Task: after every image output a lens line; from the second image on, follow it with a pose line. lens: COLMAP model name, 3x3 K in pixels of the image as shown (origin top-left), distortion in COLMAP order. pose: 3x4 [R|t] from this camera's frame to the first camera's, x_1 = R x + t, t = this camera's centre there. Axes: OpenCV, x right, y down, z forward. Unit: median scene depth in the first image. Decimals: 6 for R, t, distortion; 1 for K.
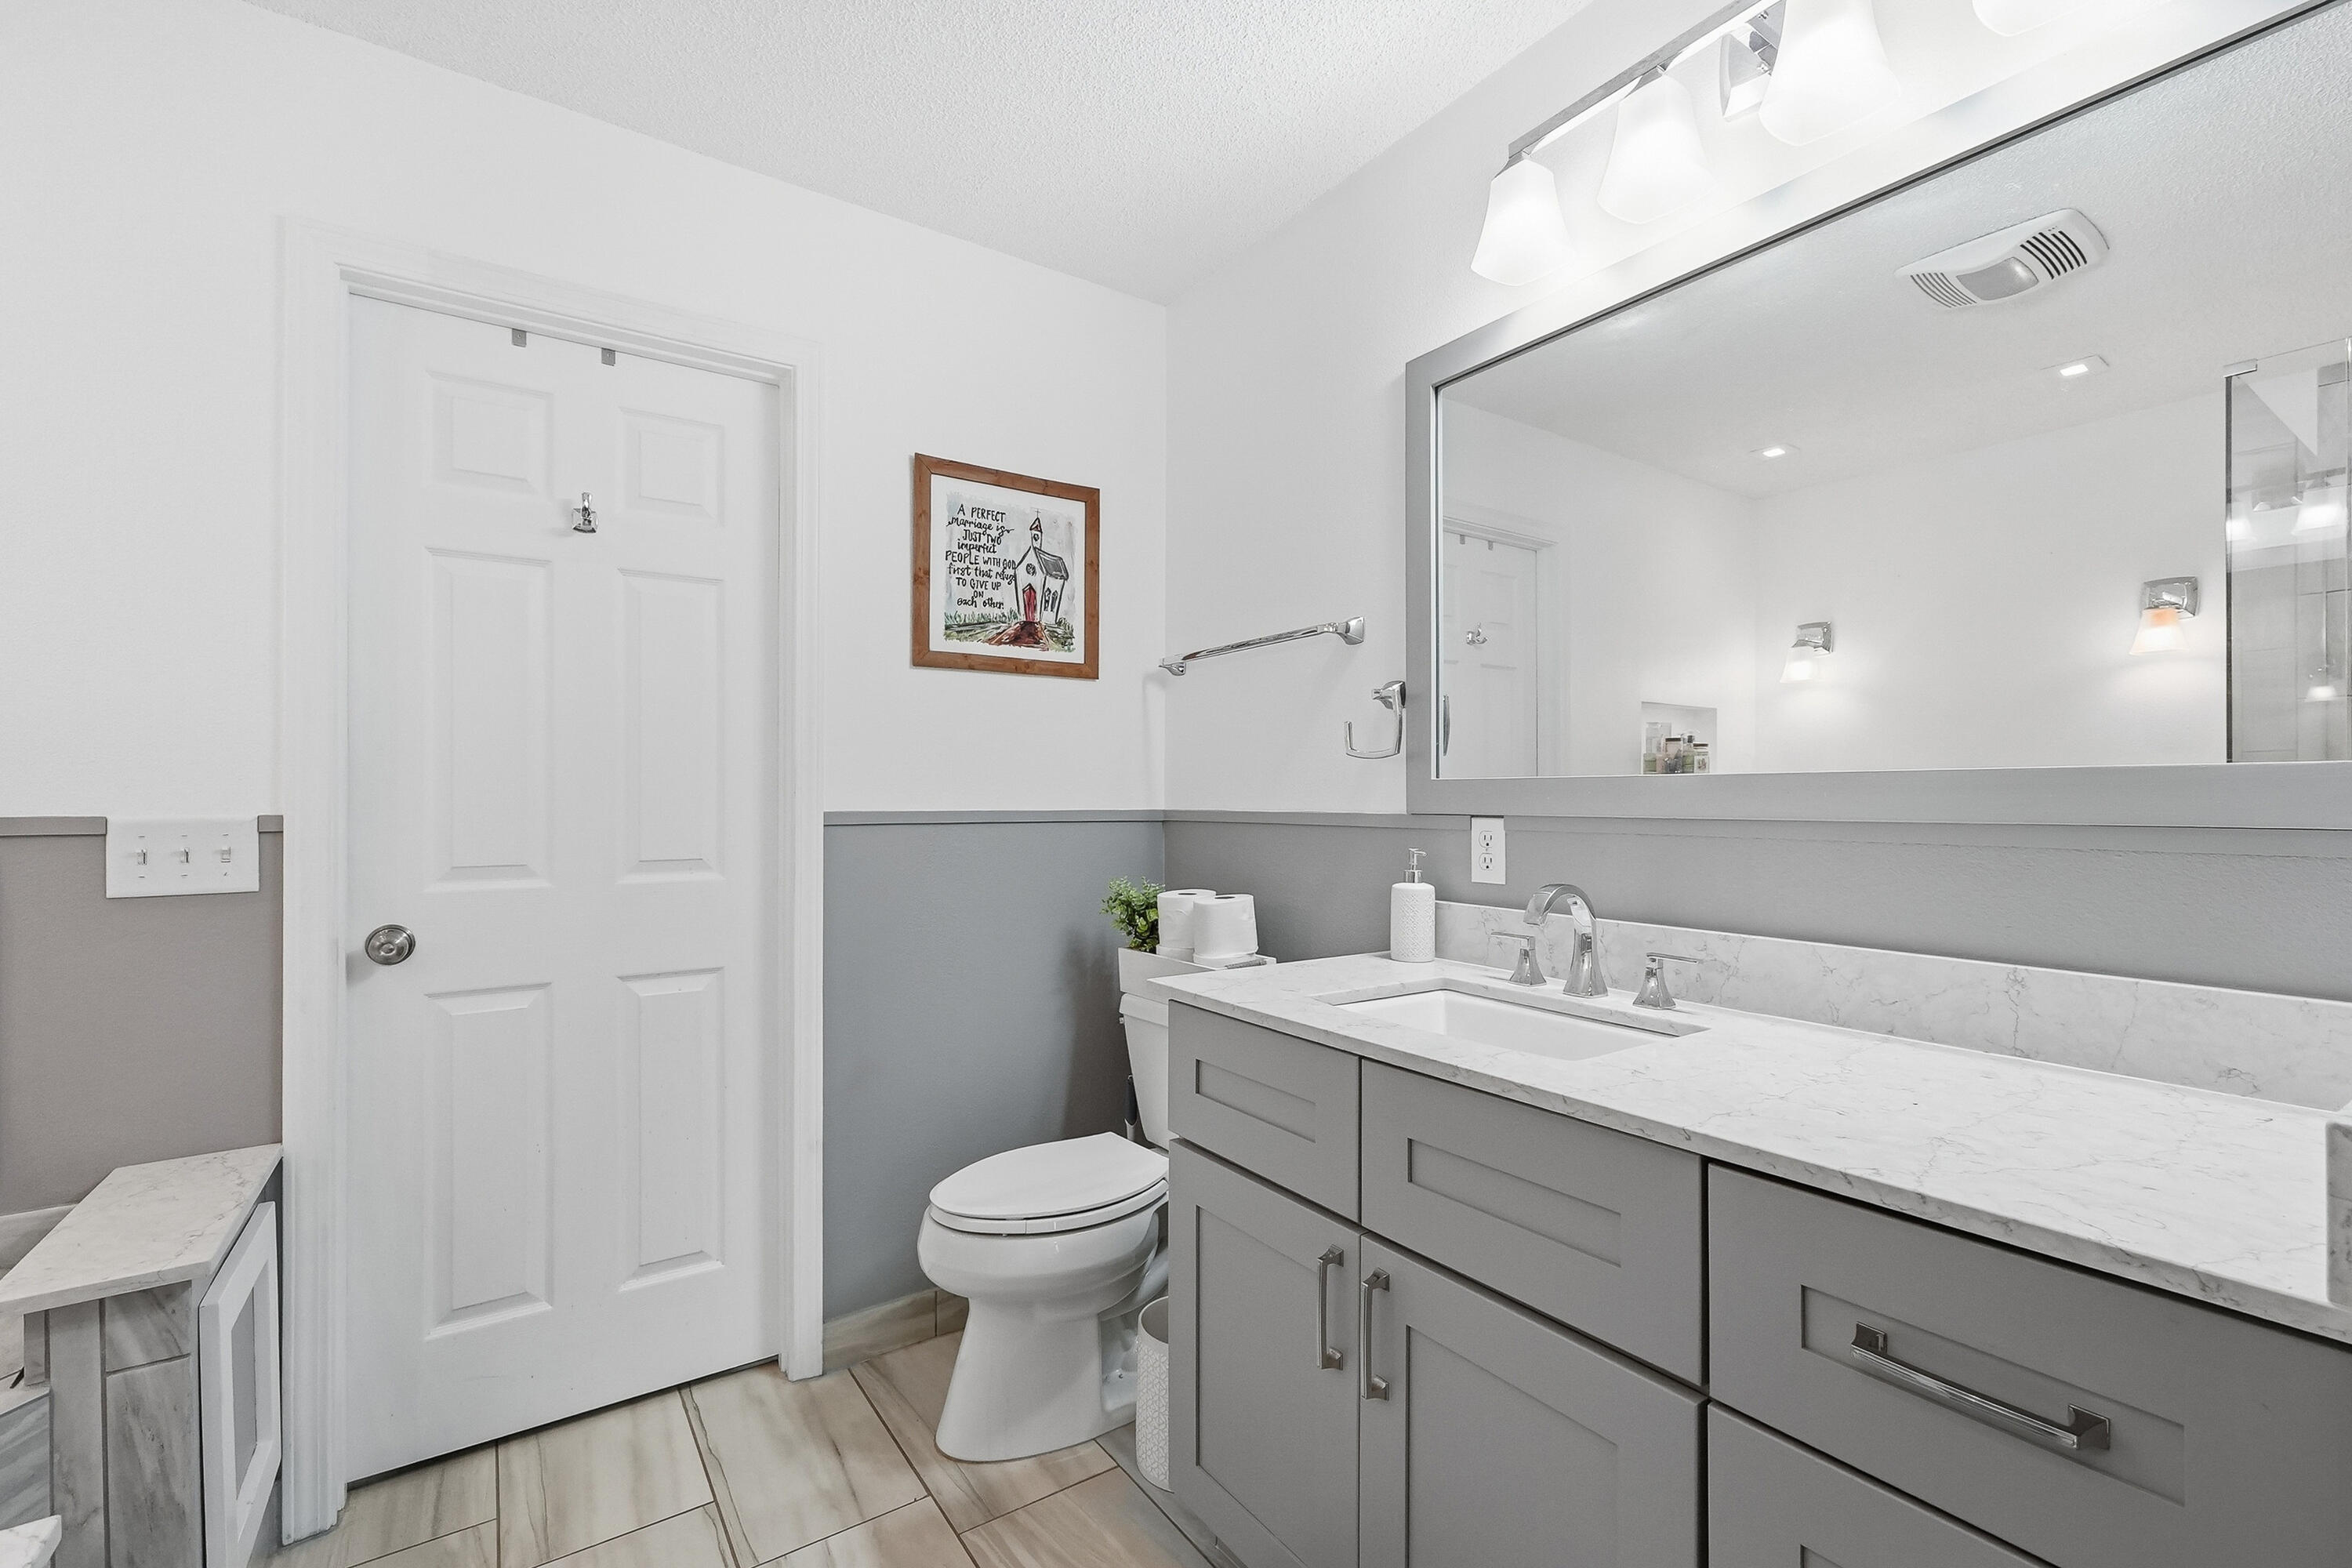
lens RADIAL K [[1017.7, 0, 1175.4], [0, 1017.7, 795.7], [0, 0, 1]] dist [-0.005269, 0.004600]
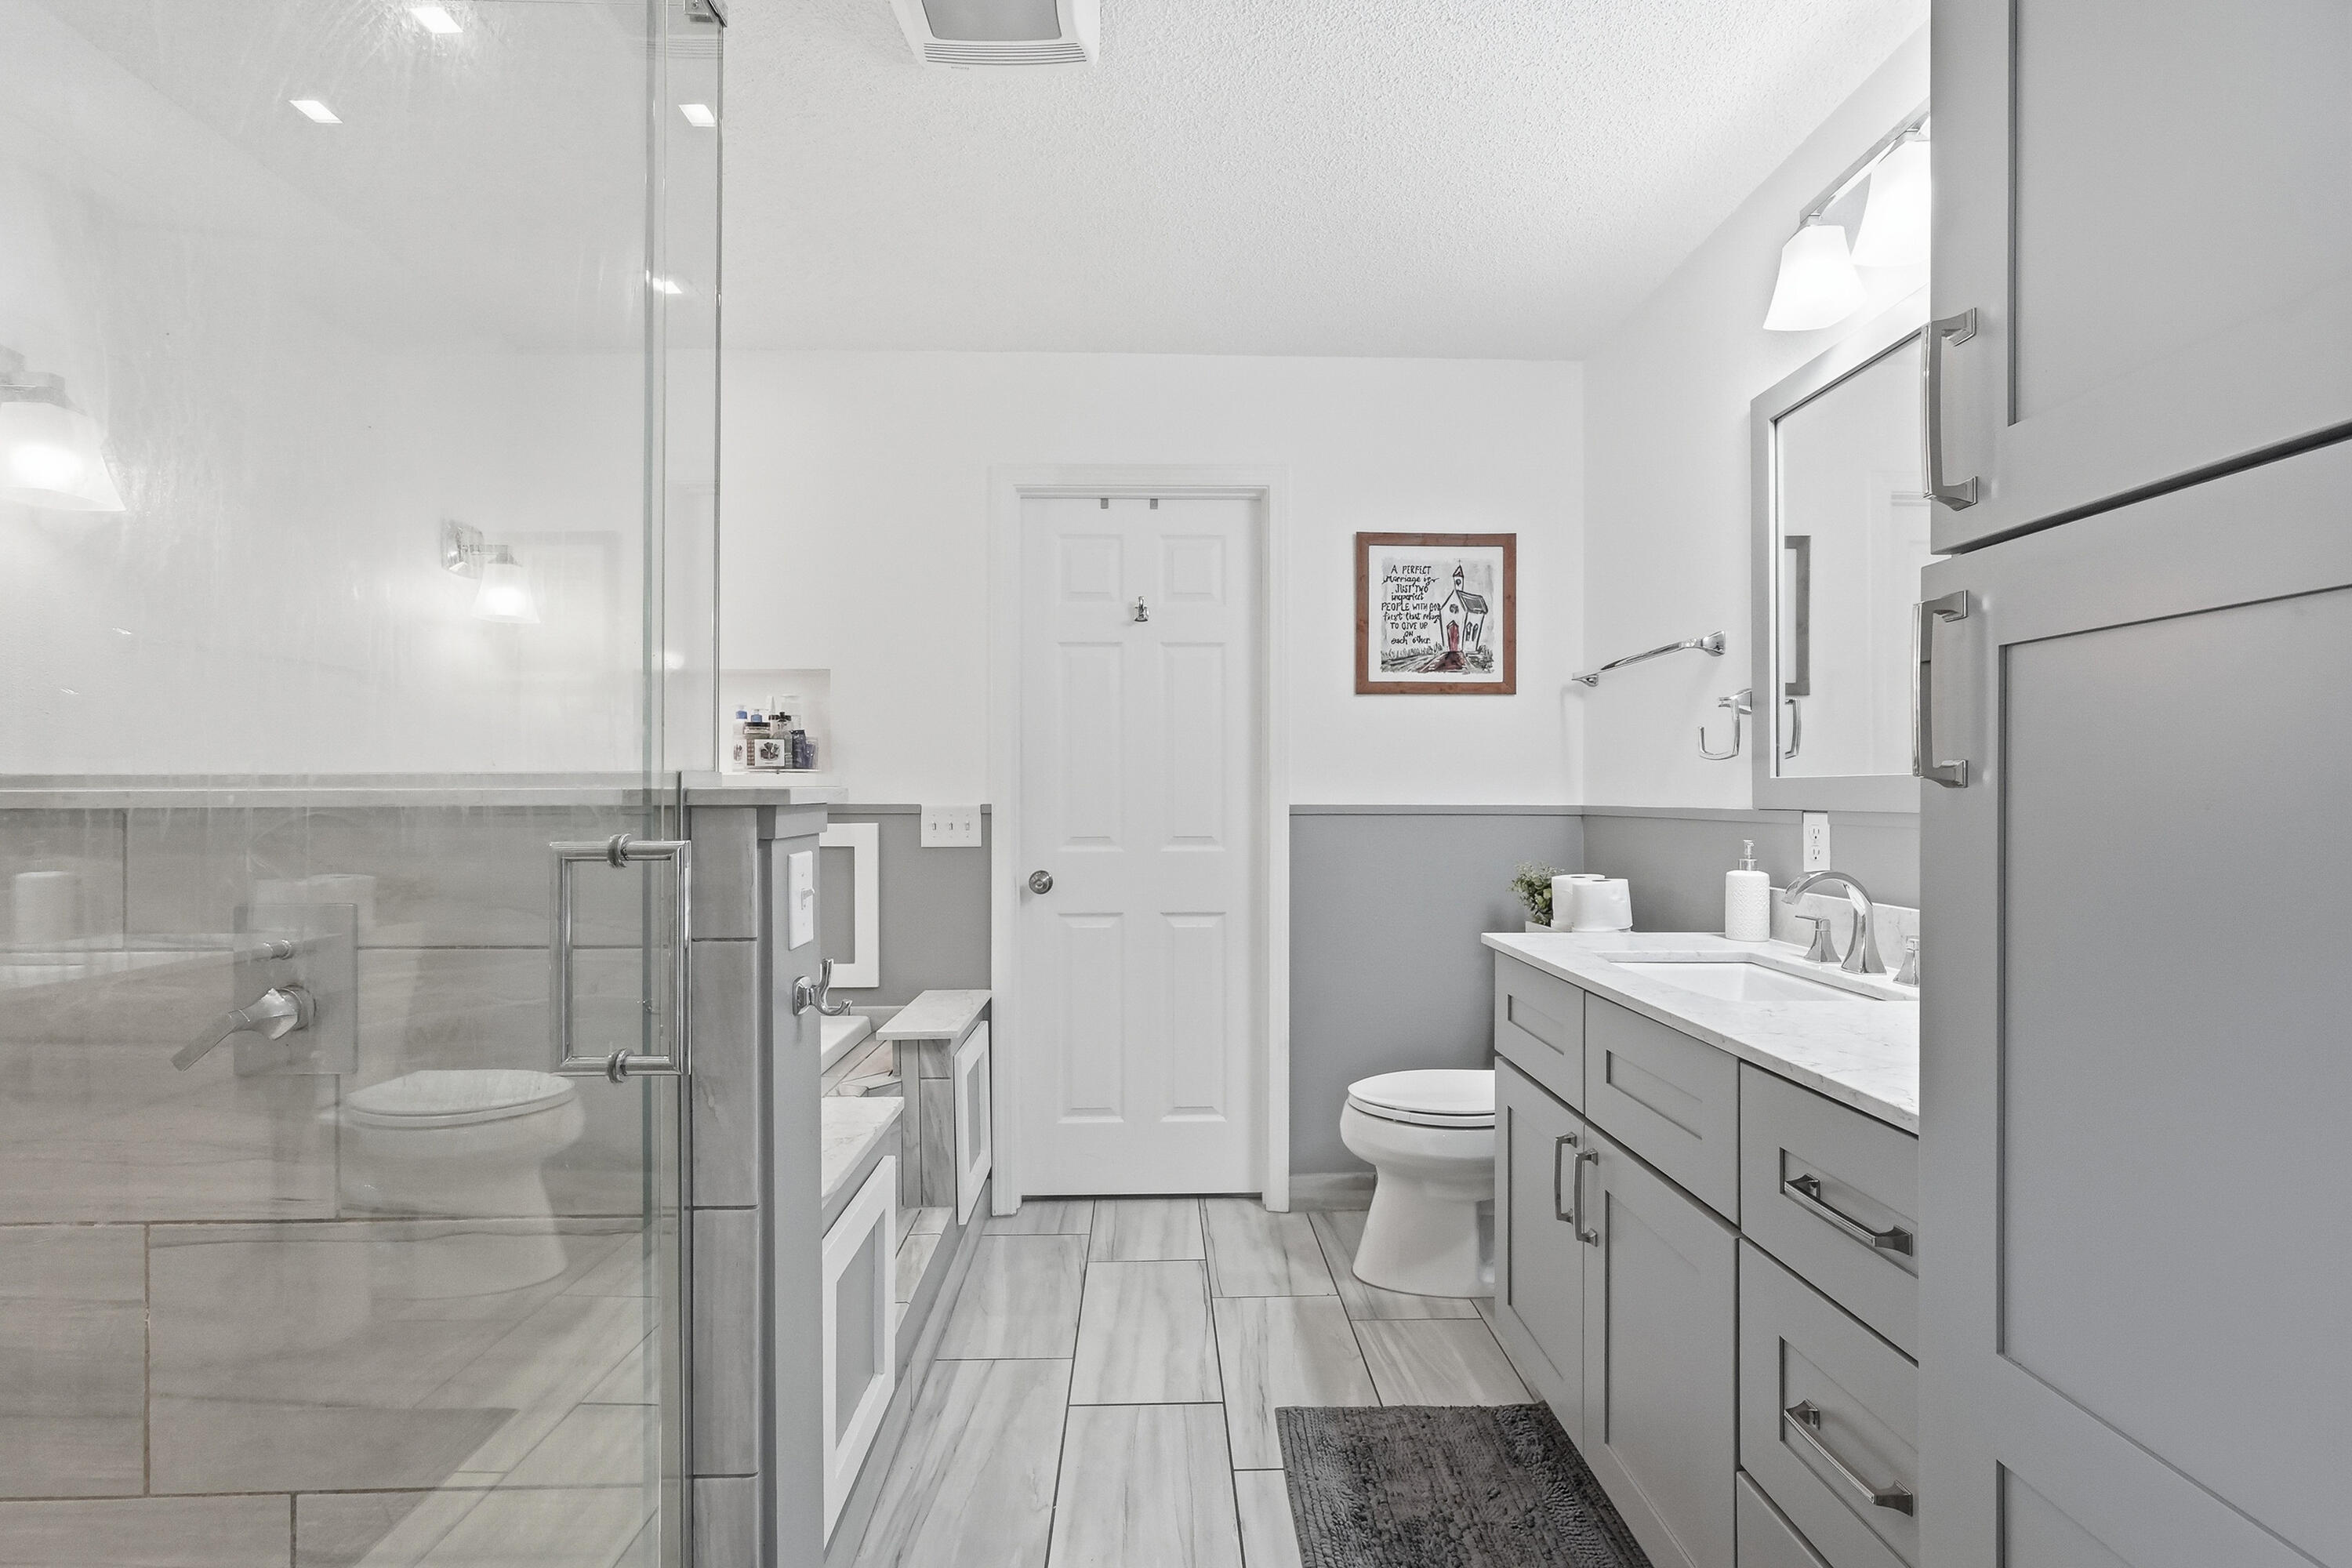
lens RADIAL K [[1017.7, 0, 1175.4], [0, 1017.7, 795.7], [0, 0, 1]] dist [-0.005269, 0.004600]
pose [[0.839742, 0.000720, -0.542986, 0.279197], [0.000598, 0.999997, 0.002250, 0.000618], [0.542986, -0.002214, 0.839739, -0.247715]]
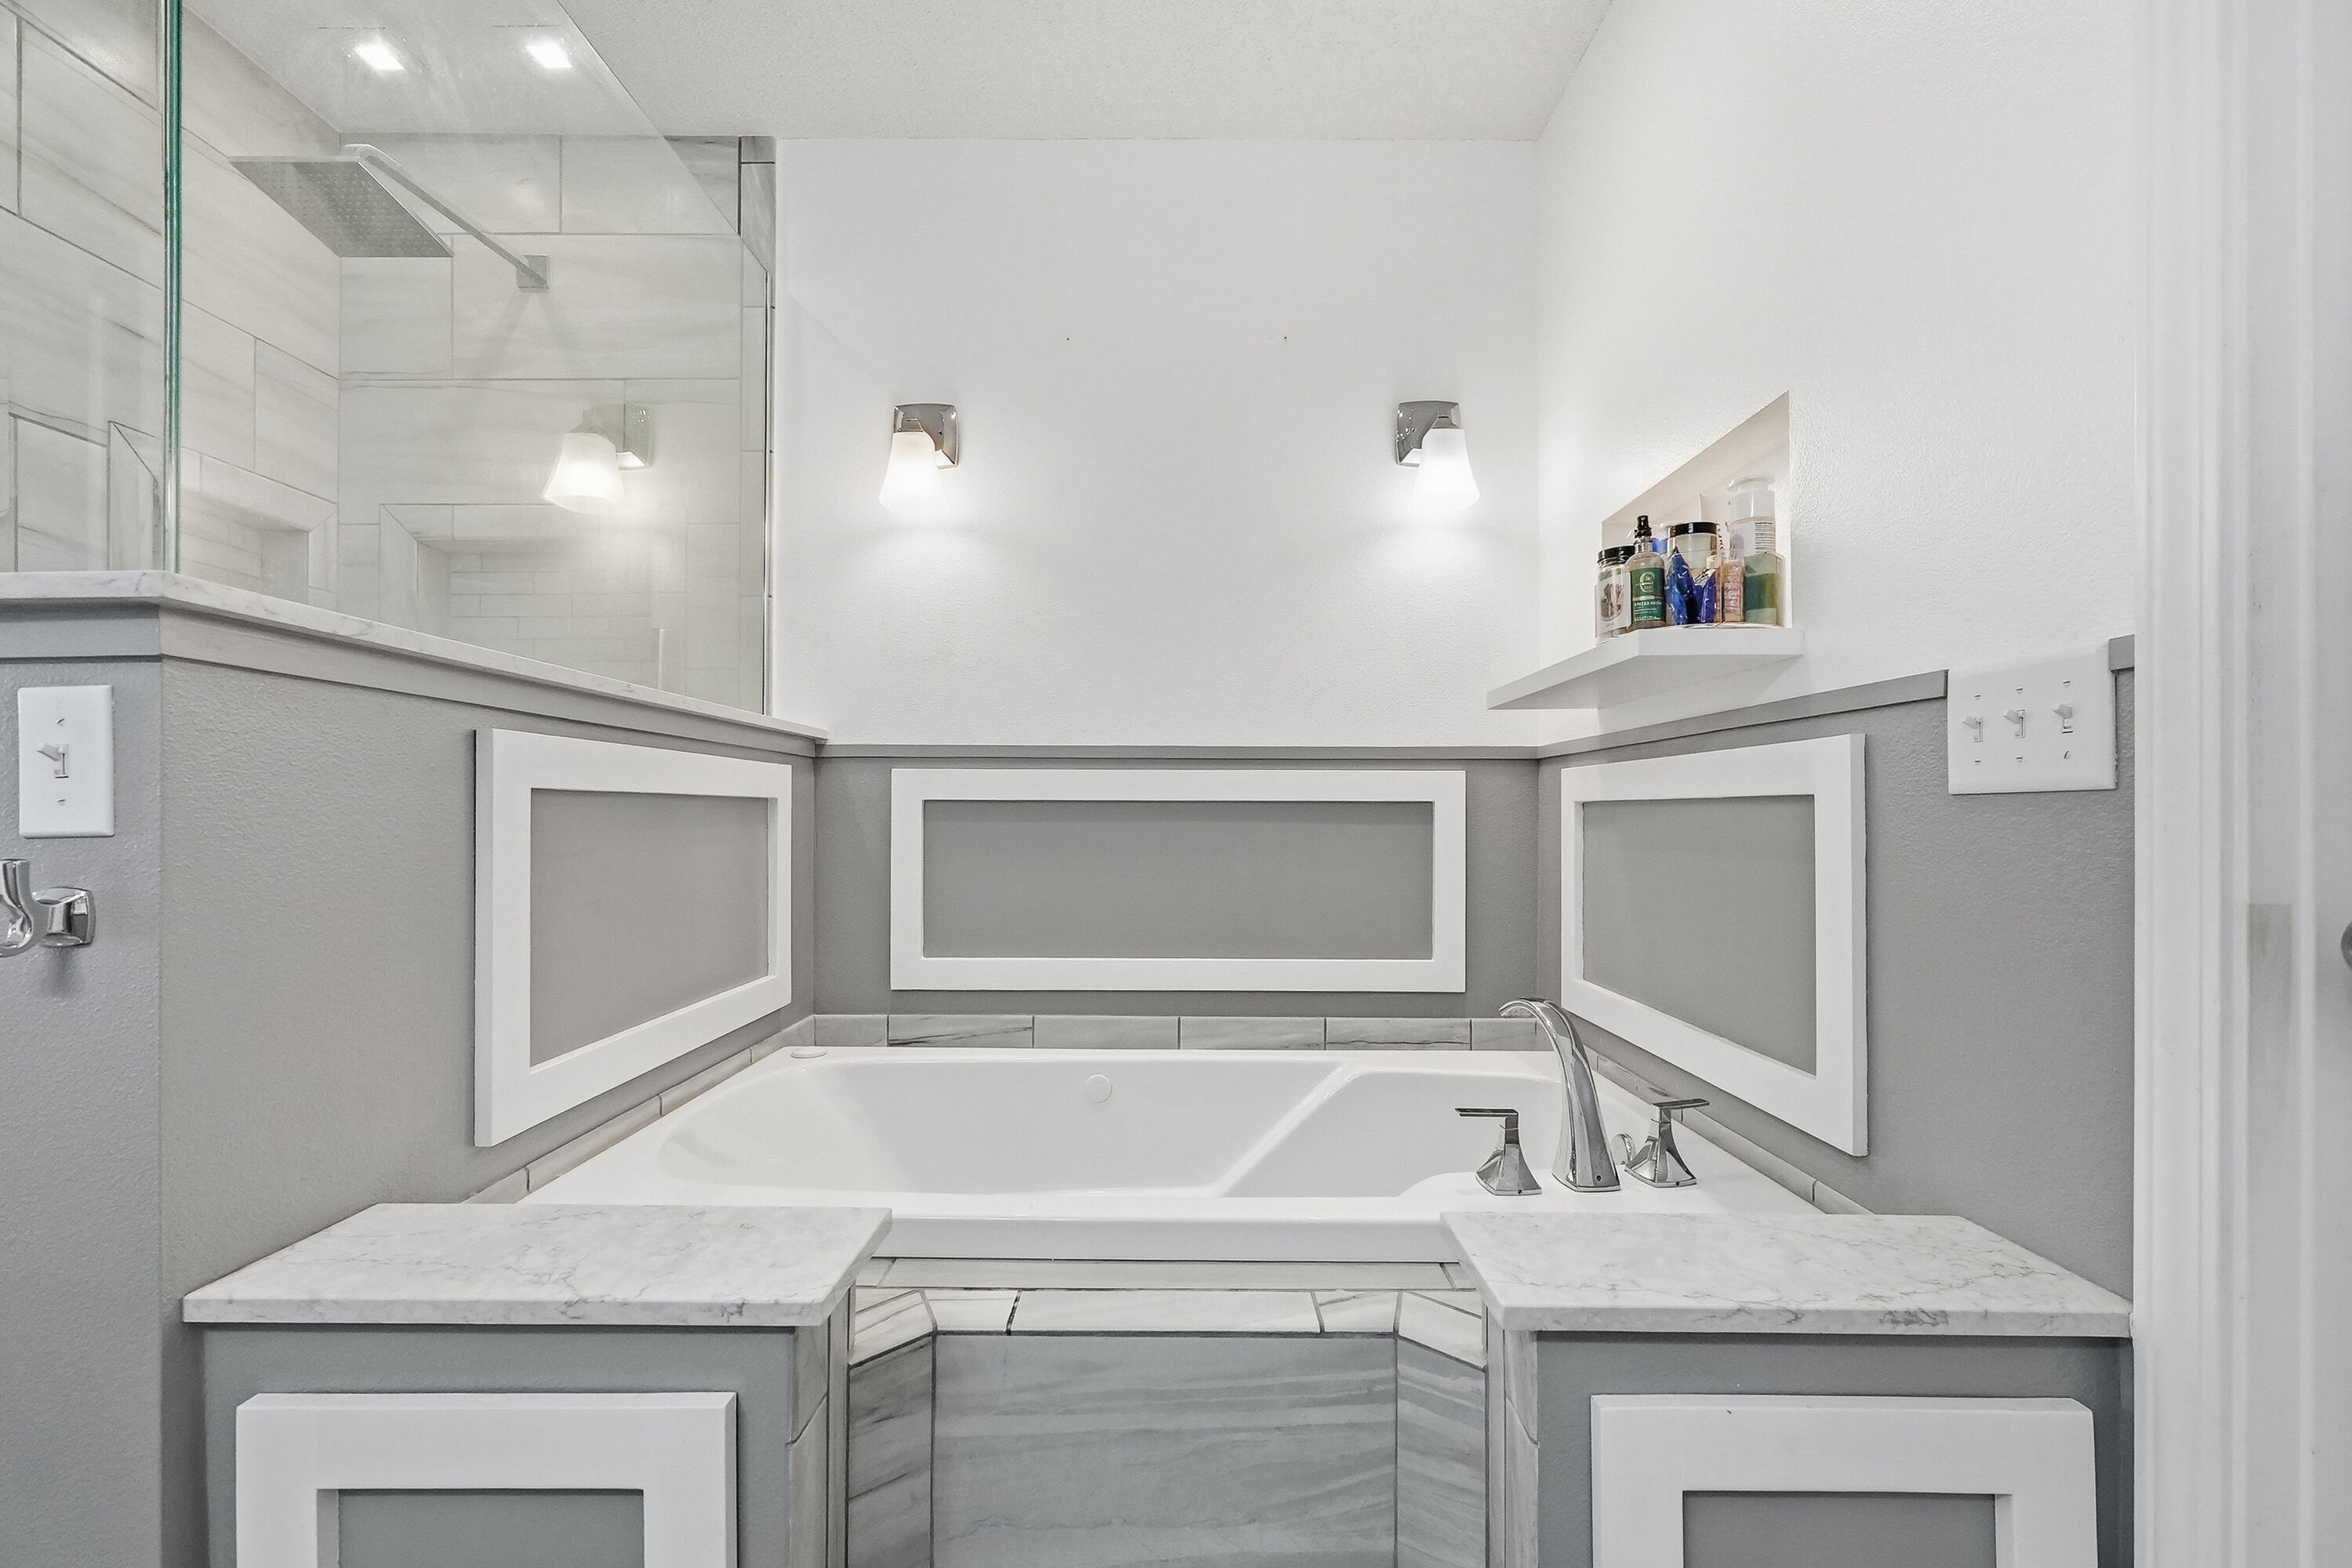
lens RADIAL K [[1017.7, 0, 1175.4], [0, 1017.7, 795.7], [0, 0, 1]] dist [-0.005269, 0.004600]
pose [[-0.571524, -0.007436, -0.820552, -0.176228], [0.001717, 0.999946, -0.010258, 0.081790], [0.820584, -0.007272, -0.571480, 0.728349]]
